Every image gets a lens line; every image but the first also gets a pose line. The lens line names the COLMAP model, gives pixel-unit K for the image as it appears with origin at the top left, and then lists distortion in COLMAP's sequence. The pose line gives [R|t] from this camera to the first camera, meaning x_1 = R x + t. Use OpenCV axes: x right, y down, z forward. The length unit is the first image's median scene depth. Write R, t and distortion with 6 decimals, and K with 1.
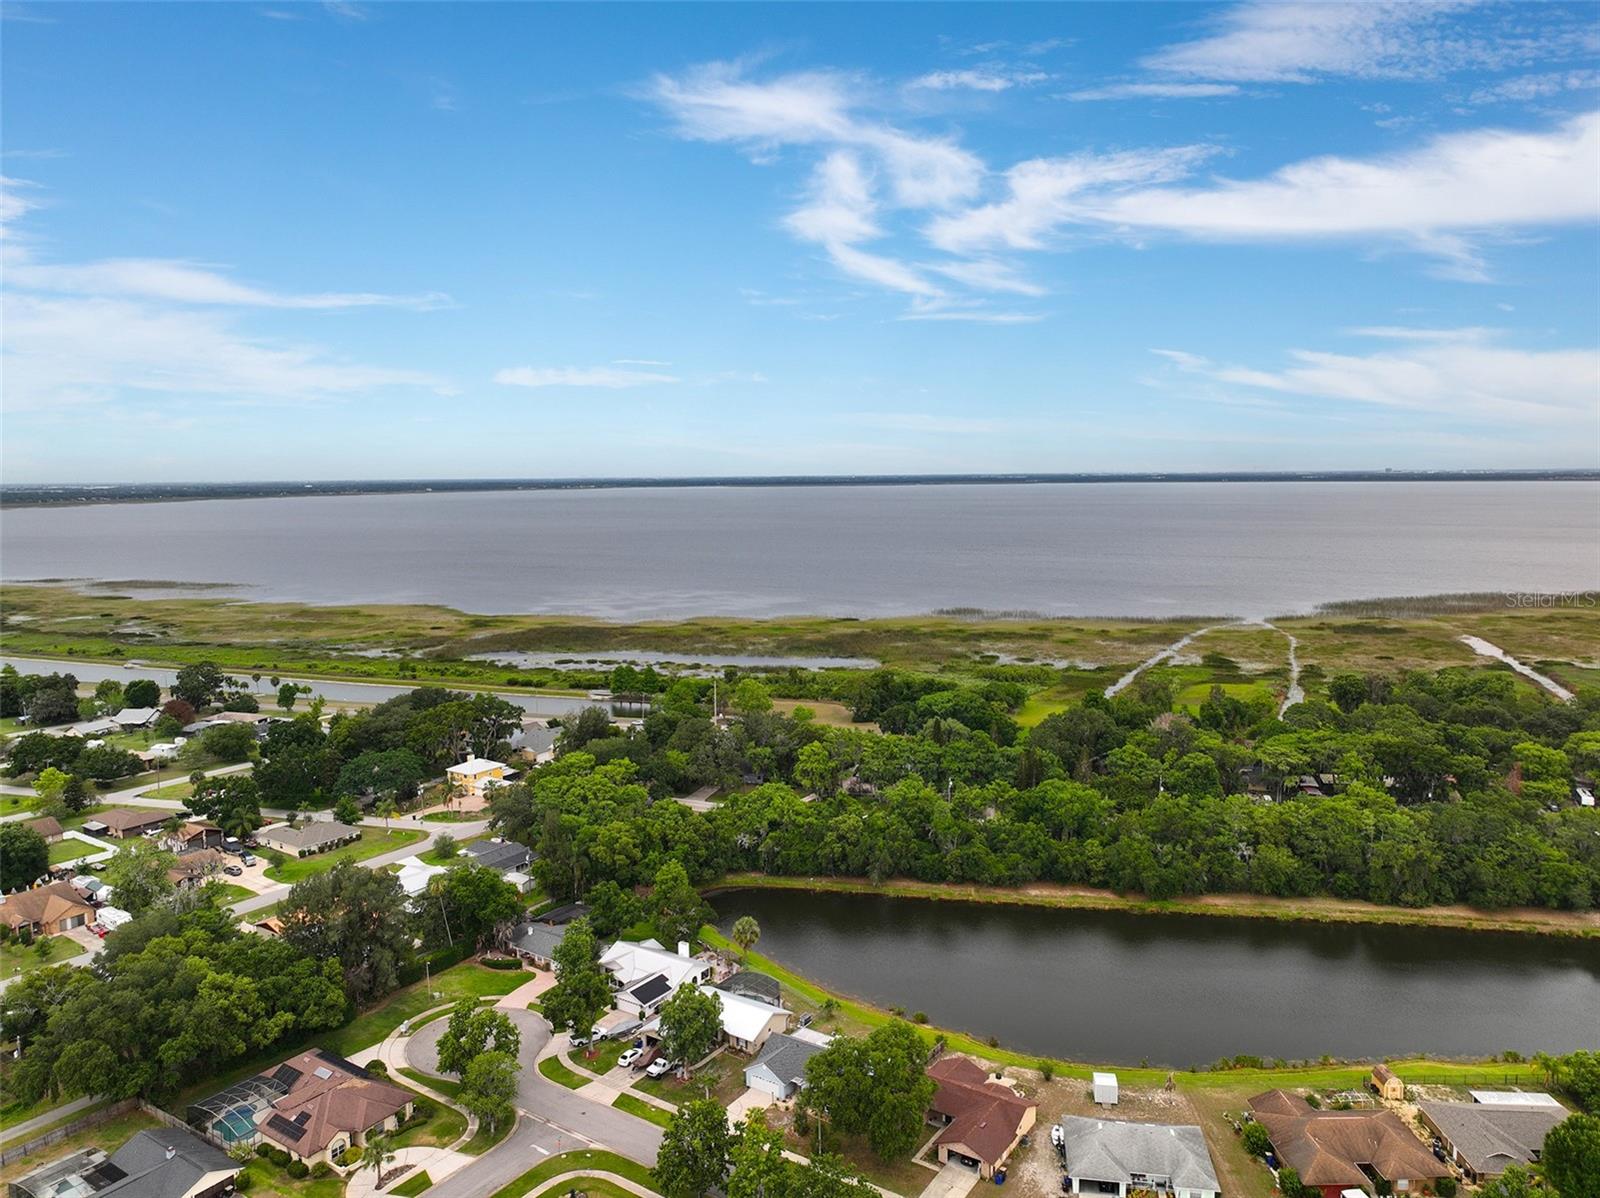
lens RADIAL K [[1126.9, 0, 799.6], [0, 1126.9, 598.1], [0, 0, 1]] dist [0.003093, 0.016474]
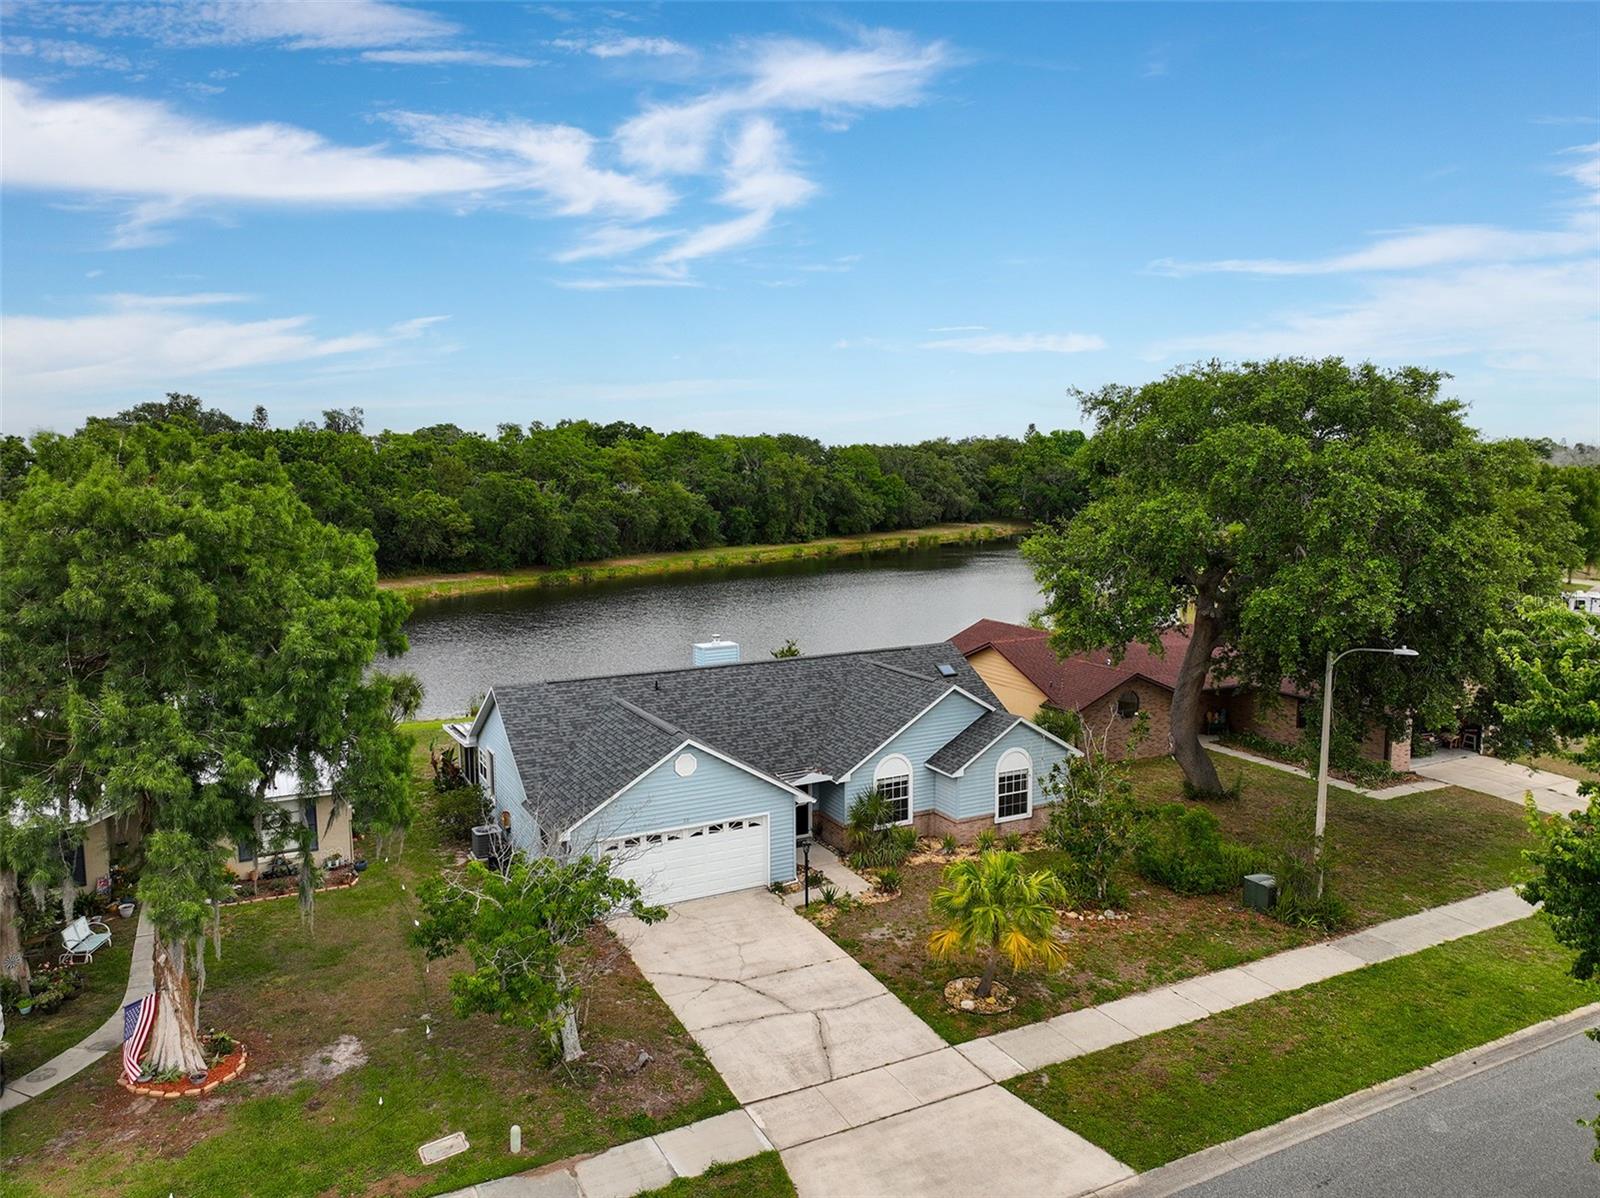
lens RADIAL K [[1126.9, 0, 803.0], [0, 1126.9, 602.9], [0, 0, 1]] dist [0.003093, 0.016474]
pose [[0.478939, -0.101002, 0.872019, -0.123322], [0.099720, 0.993189, 0.060268, 0.257205], [-0.872166, 0.058093, 0.485748, 0.603464]]
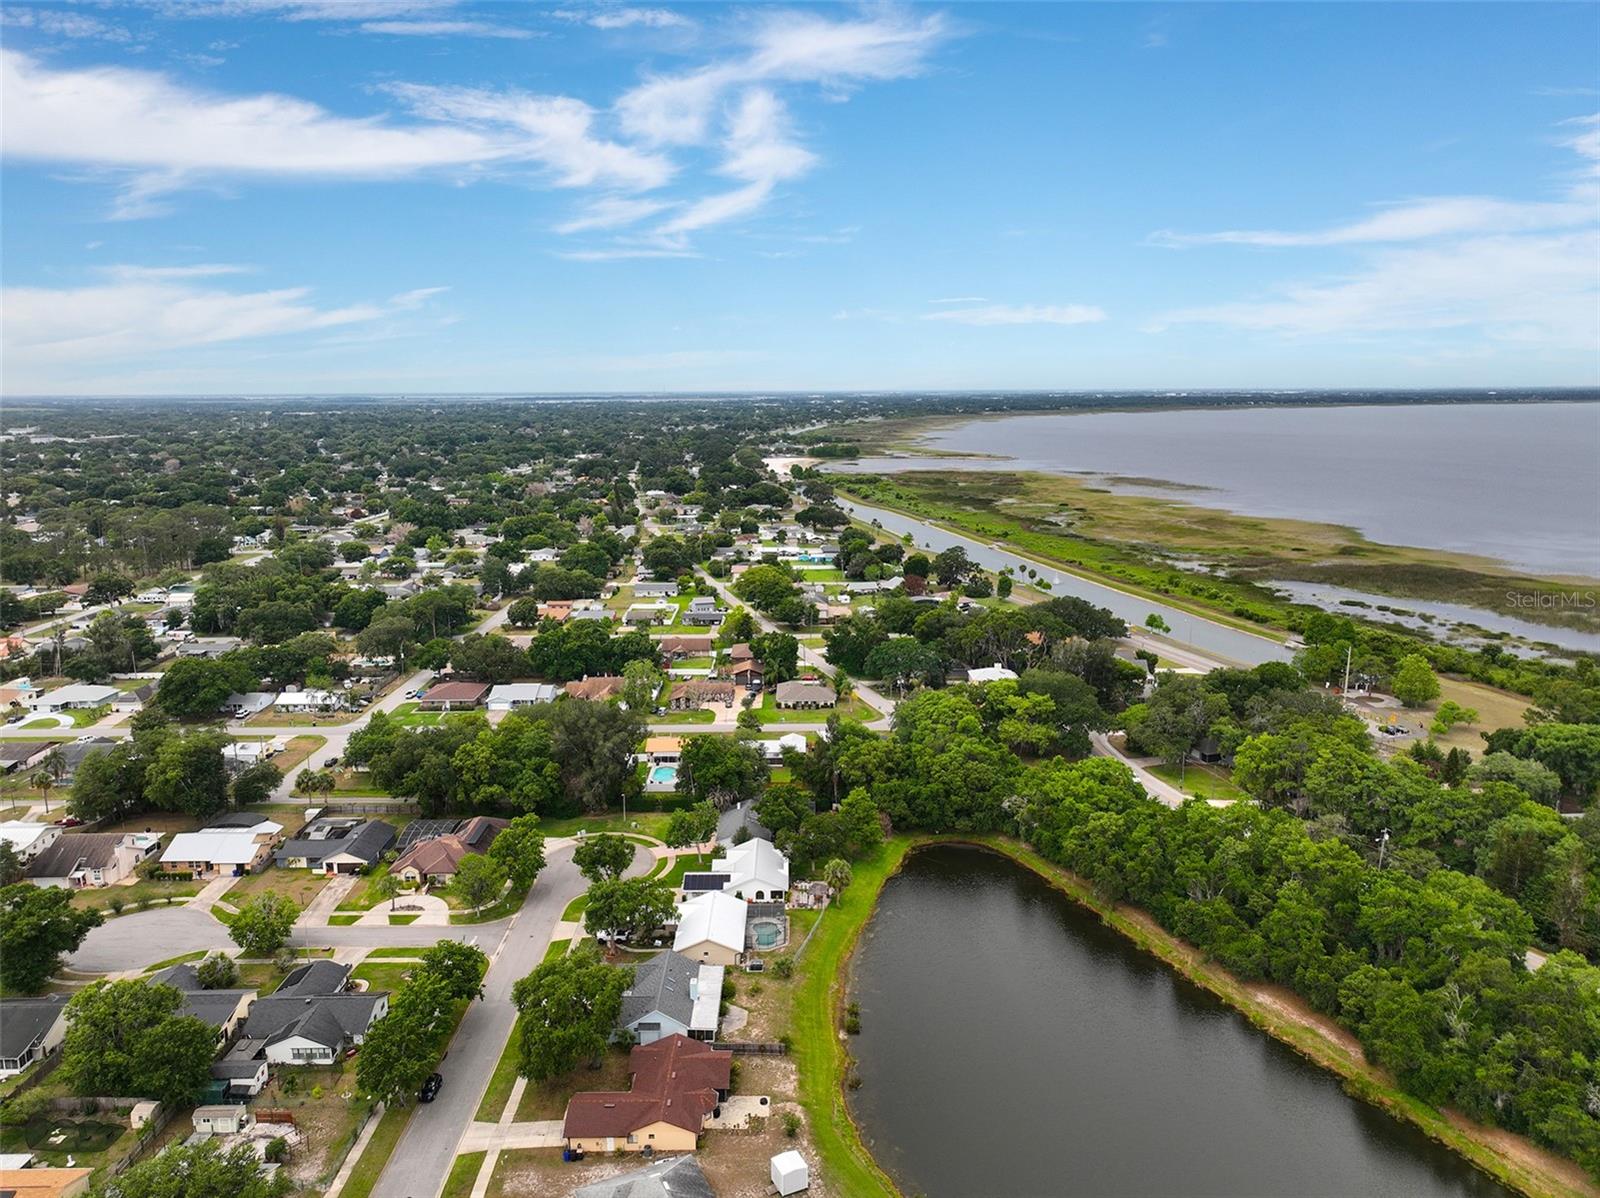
lens RADIAL K [[1126.9, 0, 801.3], [0, 1126.9, 586.7], [0, 0, 1]] dist [0.003093, 0.016474]
pose [[0.565538, 0.150913, -0.810797, 0.575256], [-0.092148, 0.988522, 0.119719, -0.047579], [0.819558, 0.007008, 0.572953, 0.366767]]
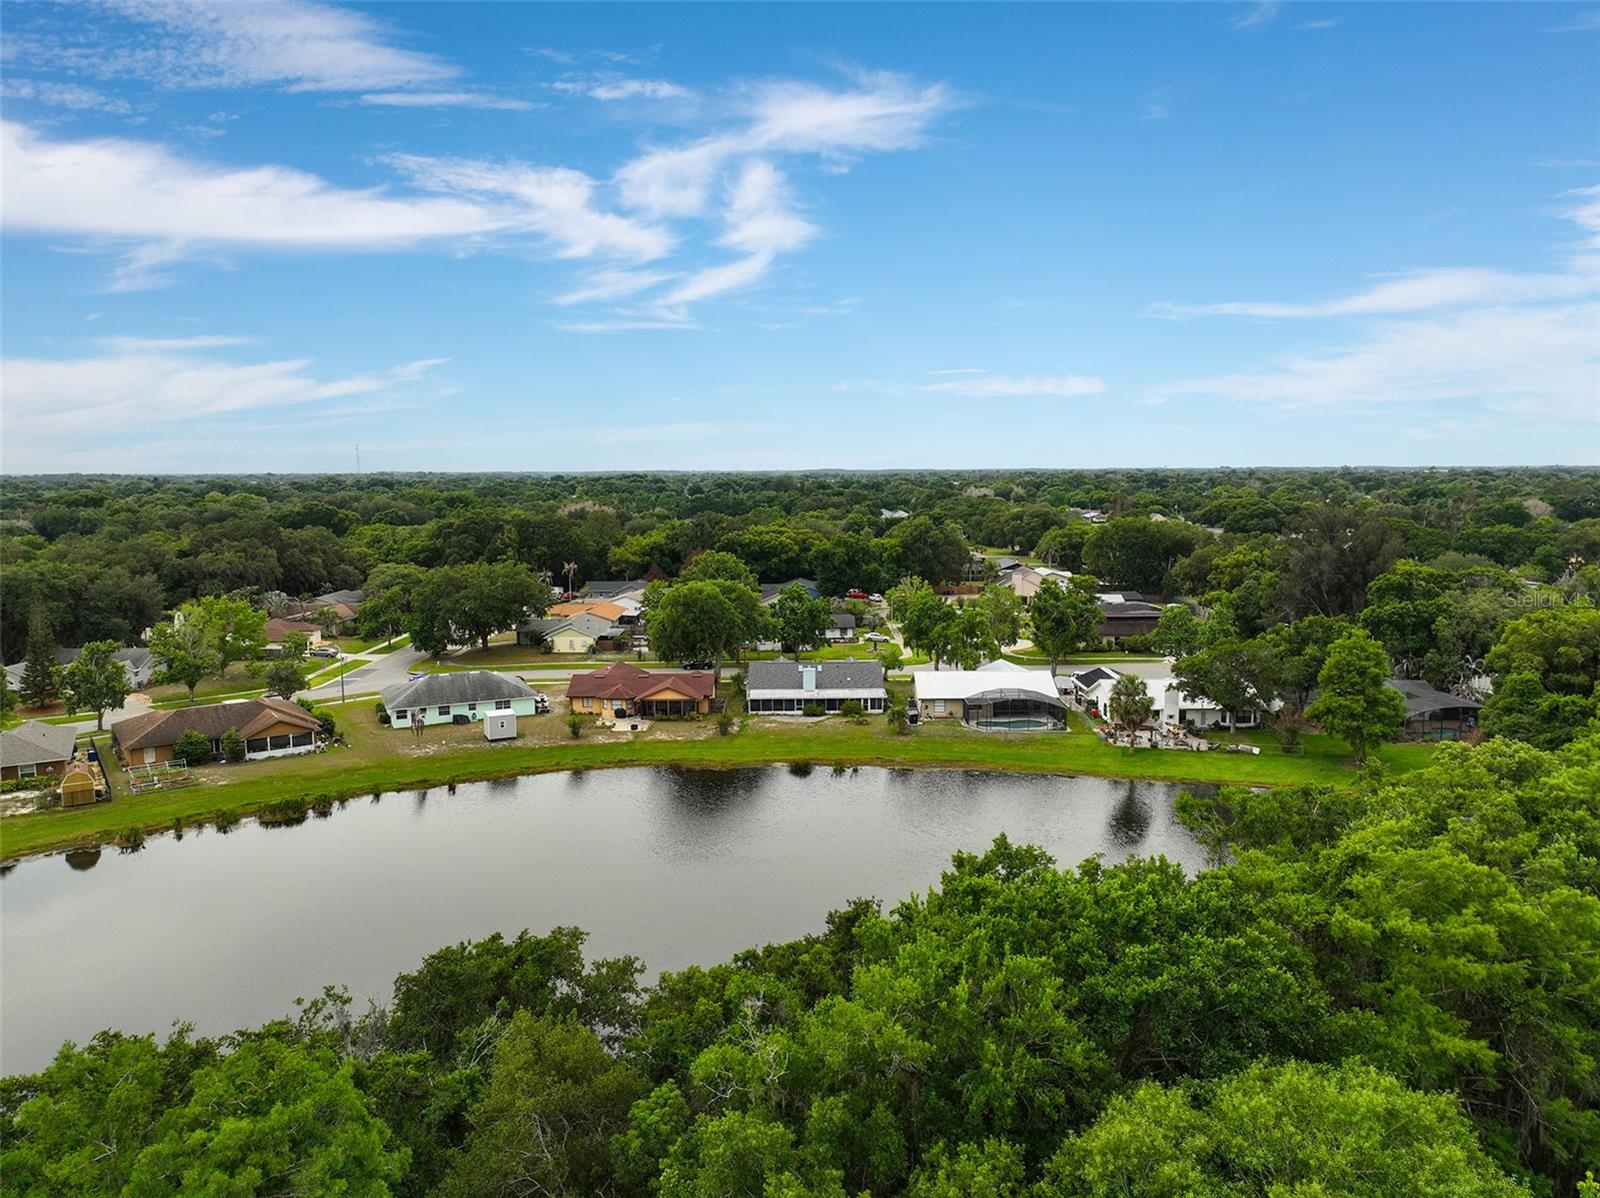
lens RADIAL K [[1126.9, 0, 800.7], [0, 1126.9, 598.7], [0, 0, 1]] dist [0.003093, 0.016474]
pose [[-0.826295, 0.079502, -0.557598, 0.357973], [-0.048274, 0.976349, 0.210744, 0.112252], [0.561164, 0.201054, -0.802915, 1.170044]]
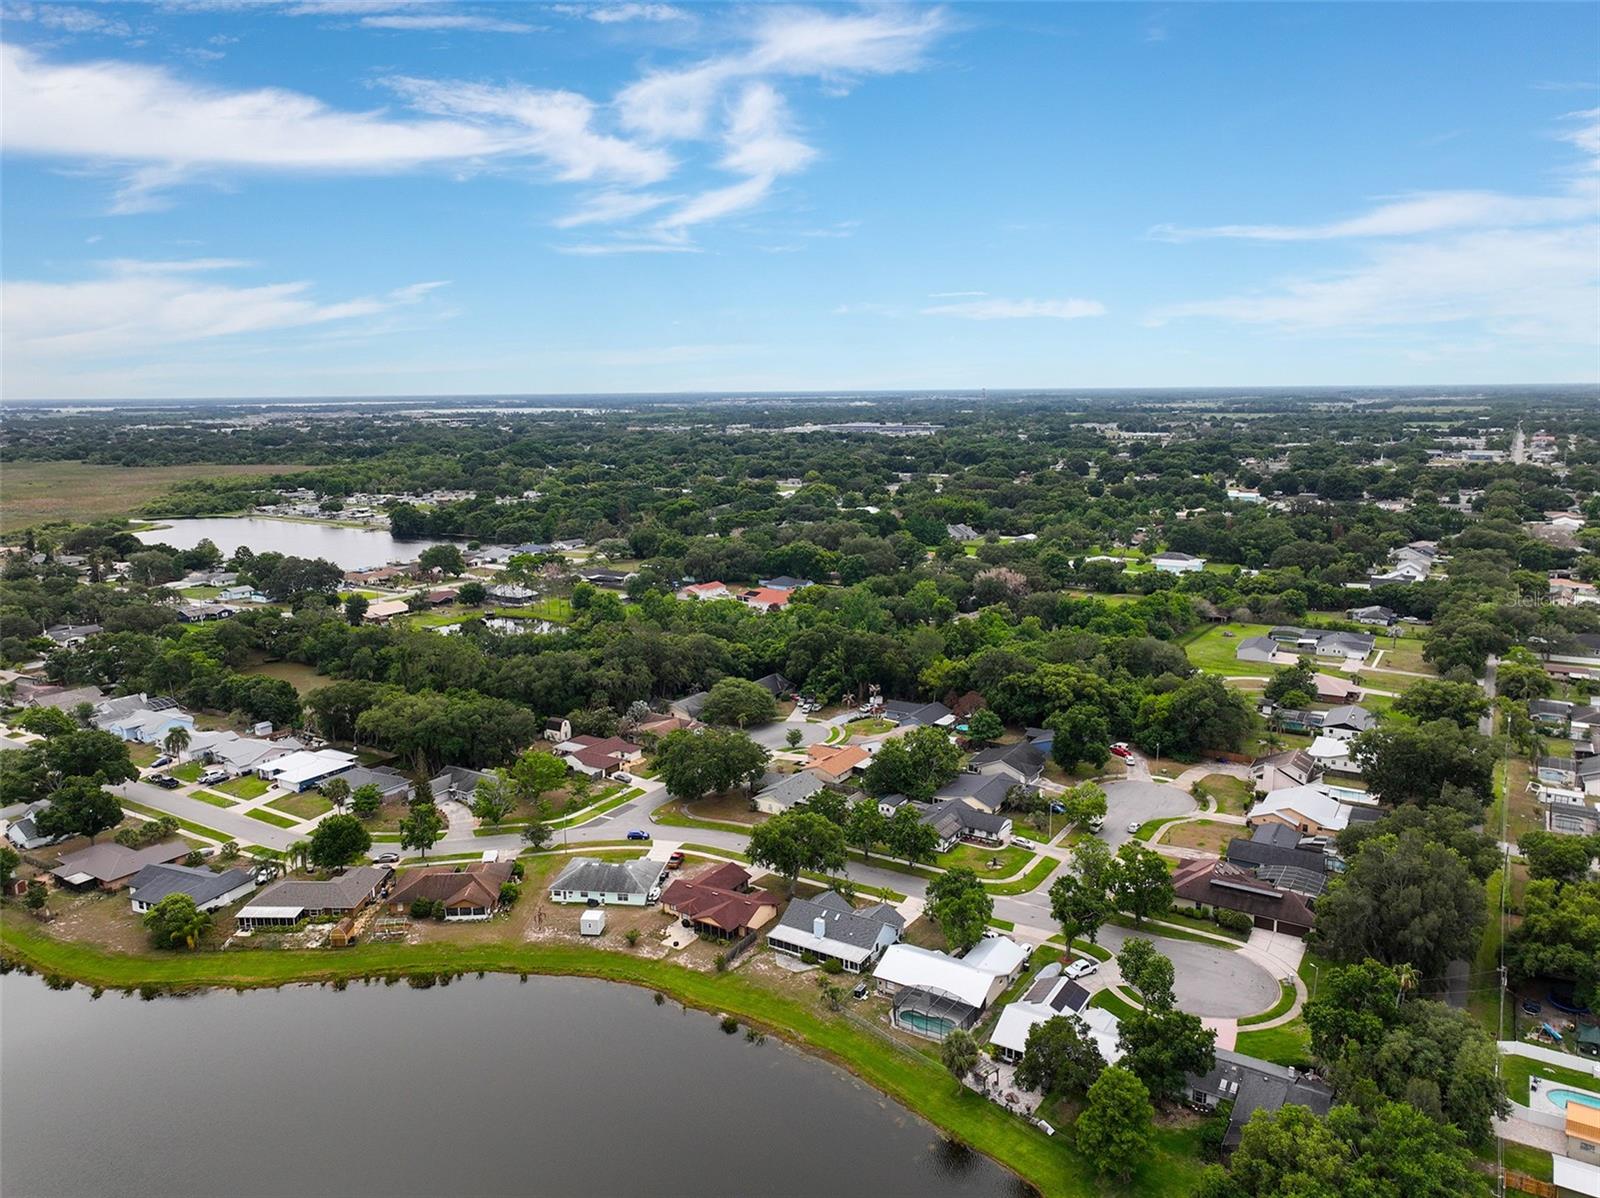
lens RADIAL K [[1126.9, 0, 799.5], [0, 1126.9, 599.1], [0, 0, 1]] dist [0.003093, 0.016474]
pose [[-0.999336, 0.025909, -0.025615, 0.052660], [0.017203, 0.955313, 0.295096, -0.150975], [0.032116, 0.294459, -0.955124, 1.353932]]
